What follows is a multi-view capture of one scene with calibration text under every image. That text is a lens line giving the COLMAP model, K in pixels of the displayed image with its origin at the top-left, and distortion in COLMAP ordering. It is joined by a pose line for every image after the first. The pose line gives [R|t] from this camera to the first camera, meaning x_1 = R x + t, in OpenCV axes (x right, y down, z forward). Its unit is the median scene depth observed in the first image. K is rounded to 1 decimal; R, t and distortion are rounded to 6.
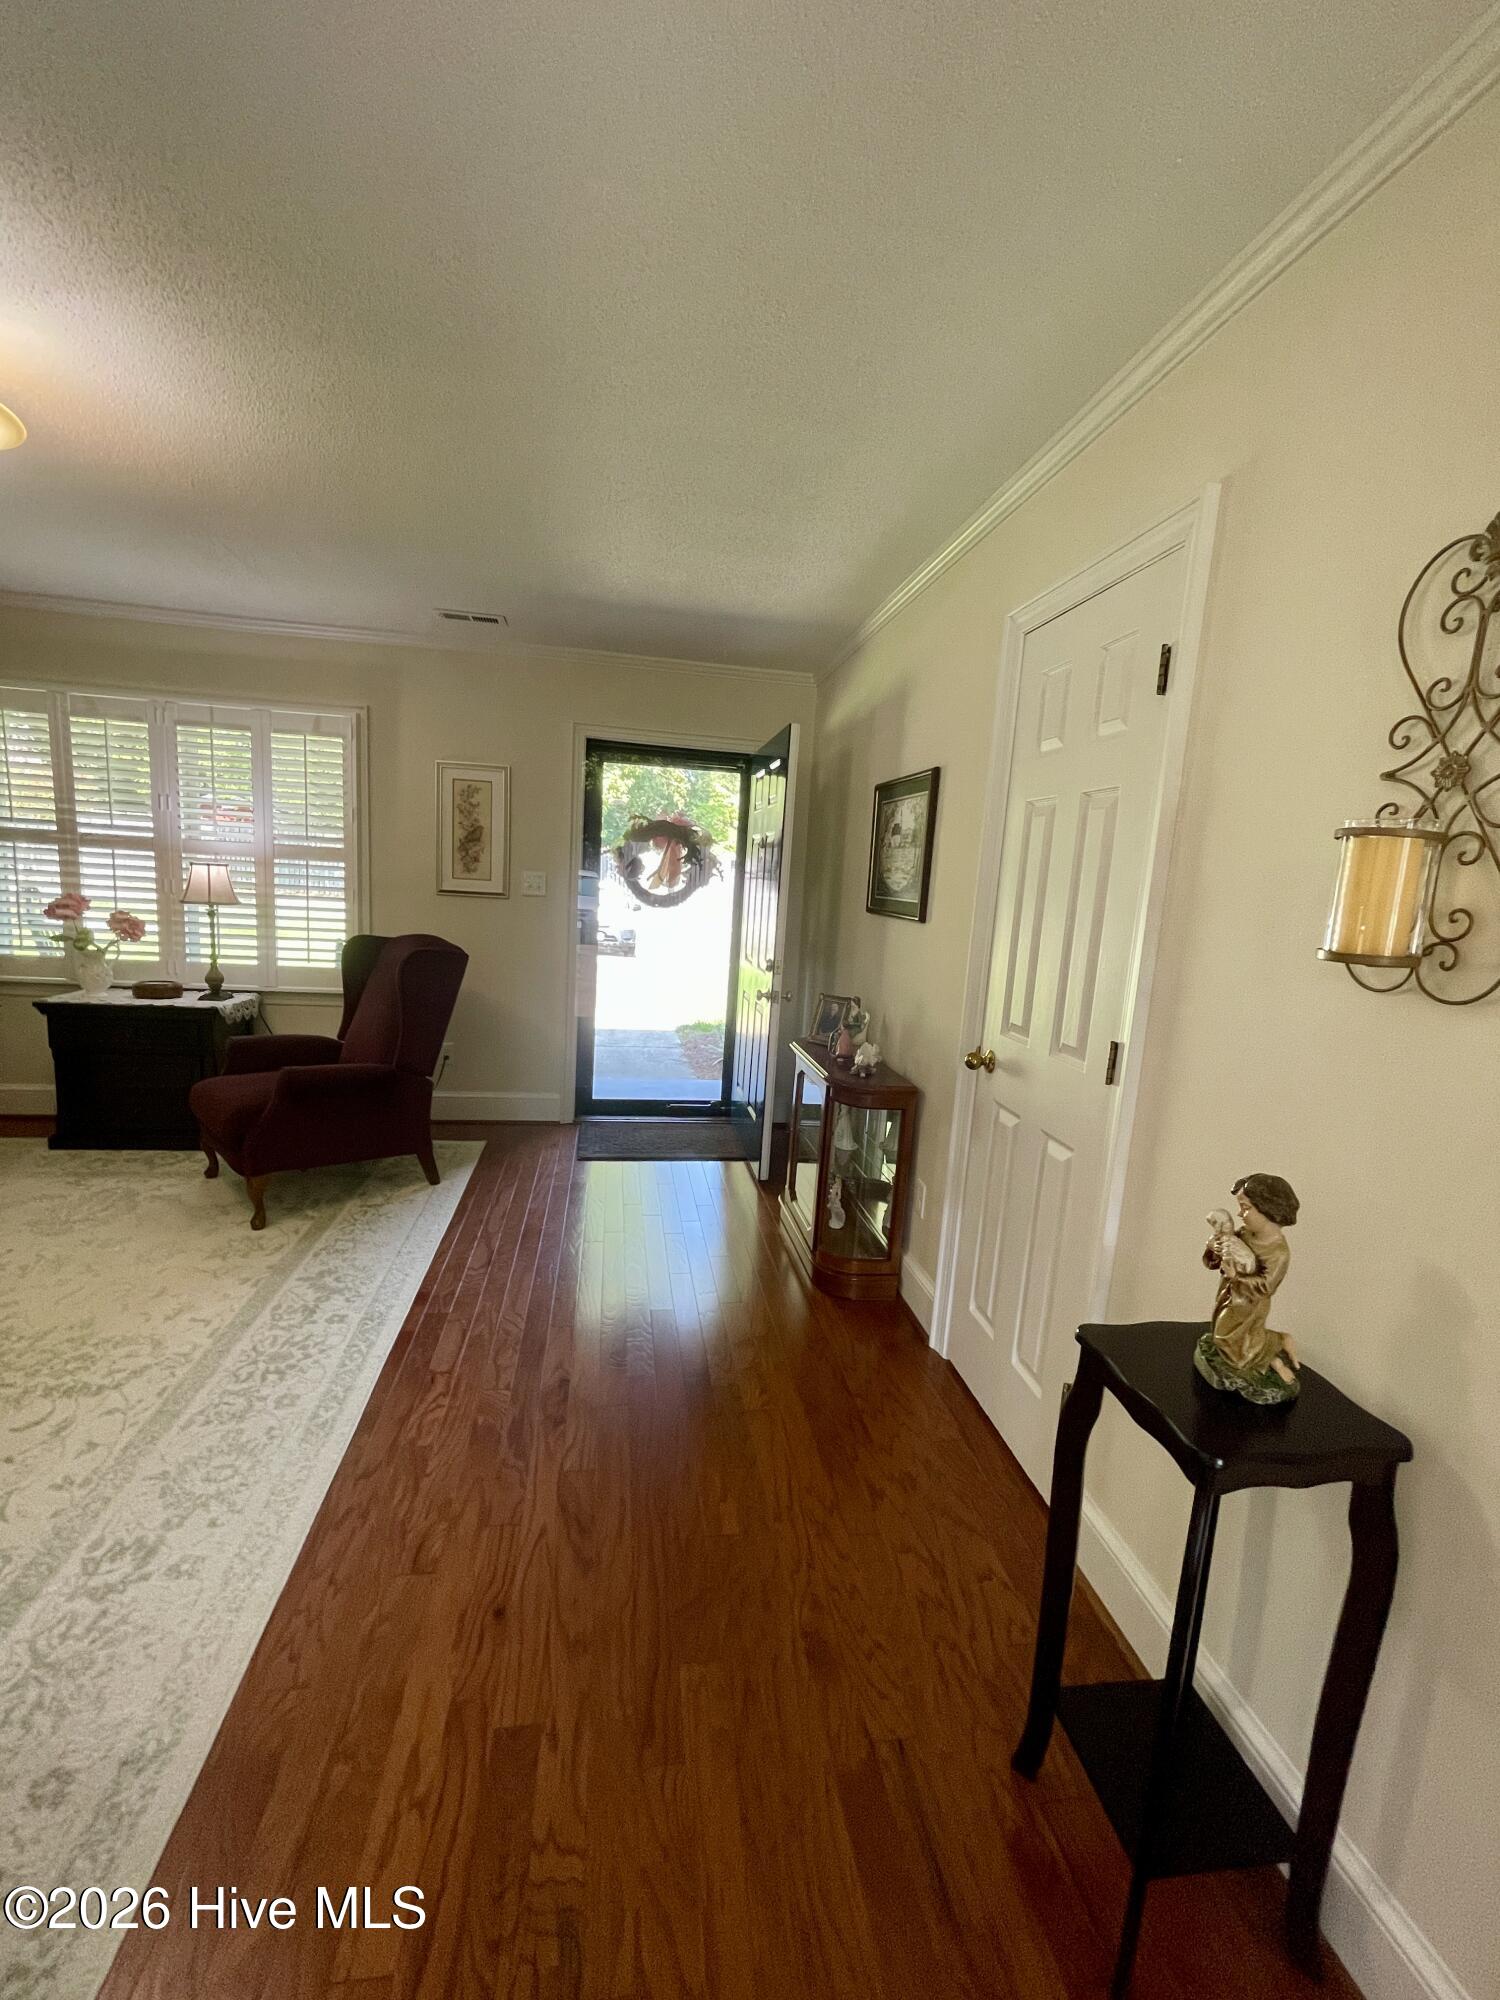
lens RADIAL K [[806.4, 0, 741.5], [0, 806.4, 998.7], [0, 0, 1]] dist [-0.009321, 0.005002]
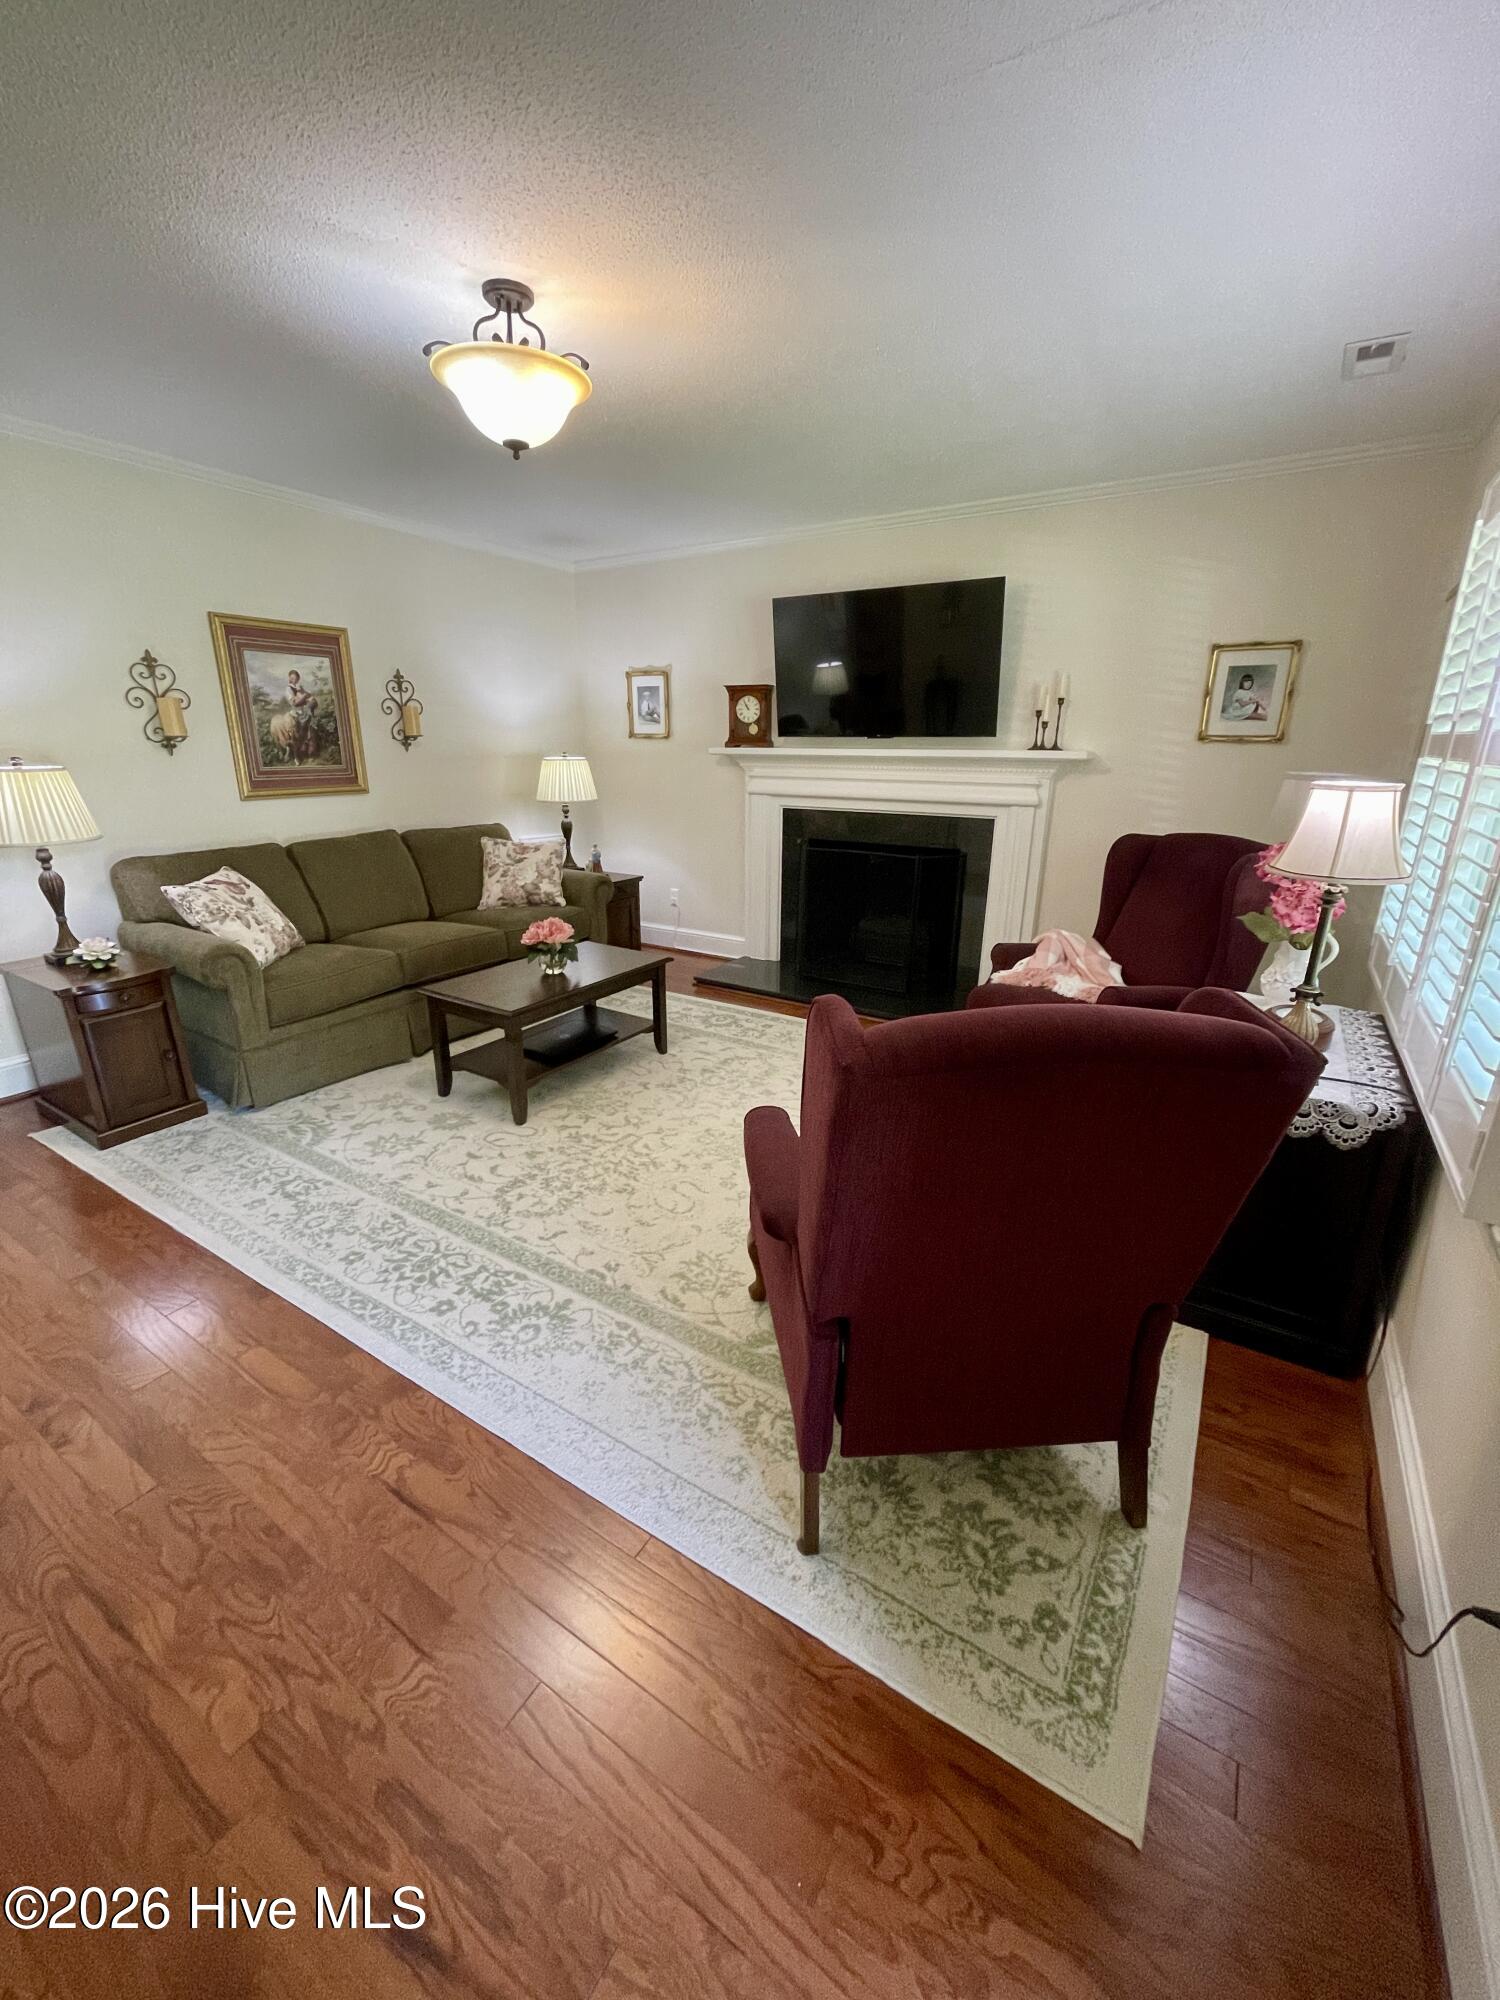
lens RADIAL K [[806.4, 0, 741.5], [0, 806.4, 998.7], [0, 0, 1]] dist [-0.009321, 0.005002]
pose [[-0.659599, 0.169536, -0.732248, -0.109493], [-0.155111, 0.922554, 0.353319, -0.188716], [0.735439, 0.346628, -0.582219, 1.214518]]
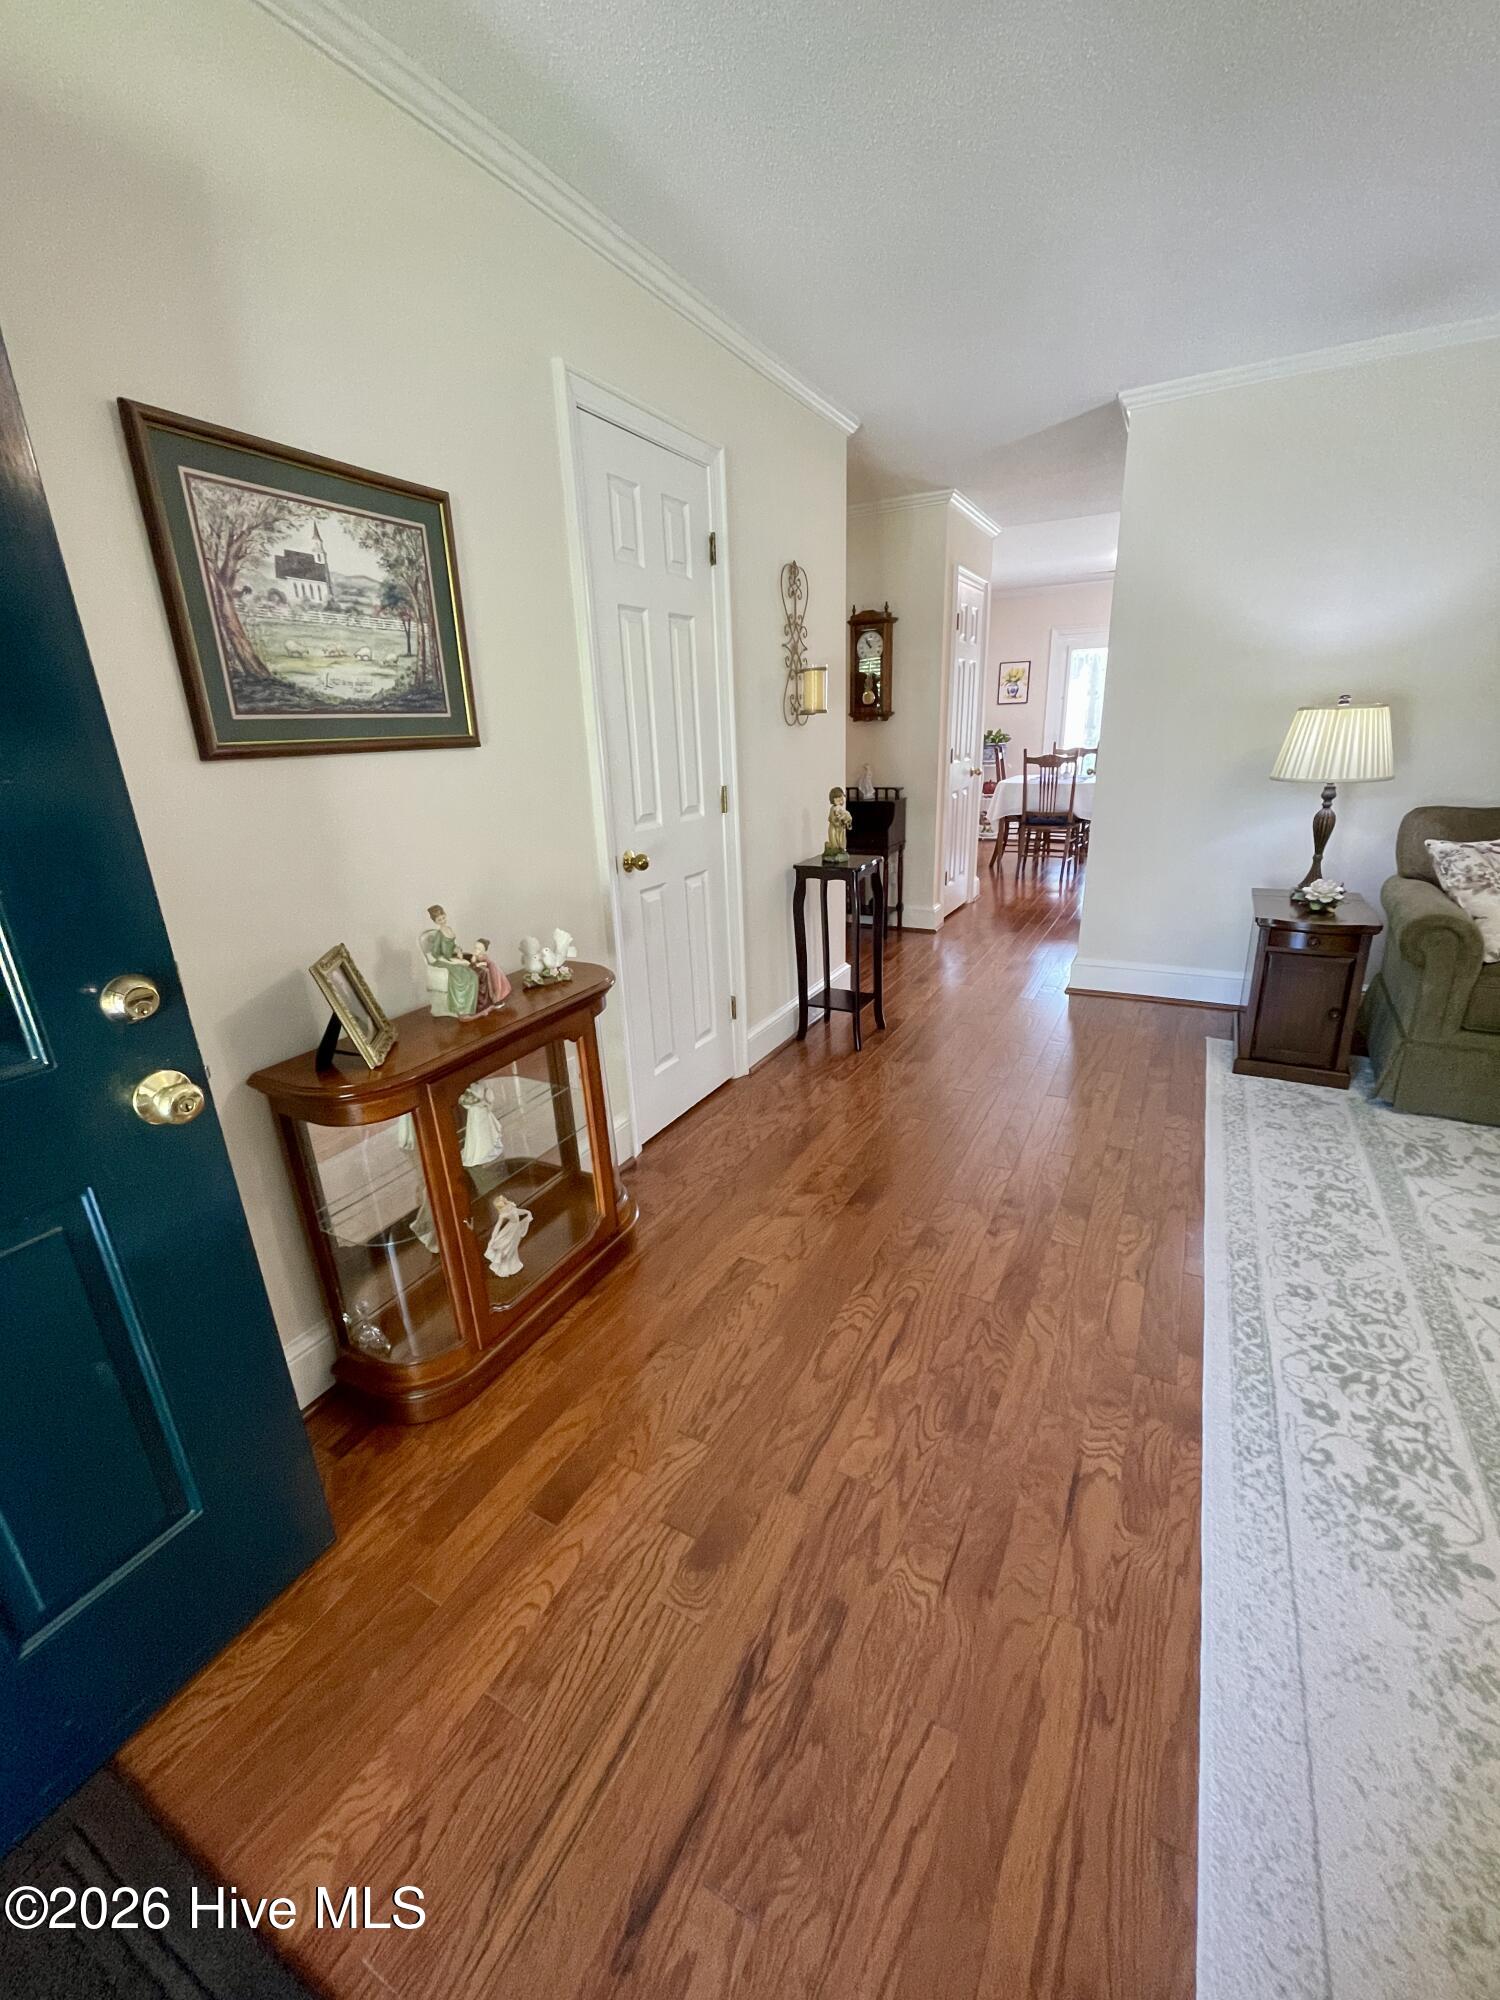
lens RADIAL K [[809.4, 0, 742.0], [0, 809.4, 998.7], [0, 0, 1]] dist [-0.008505, 0.007351]
pose [[-0.791250, -0.225678, 0.568324, -0.324453], [0.080645, 0.882775, 0.462823, -0.171737], [-0.606151, 0.412041, -0.680296, 1.191932]]
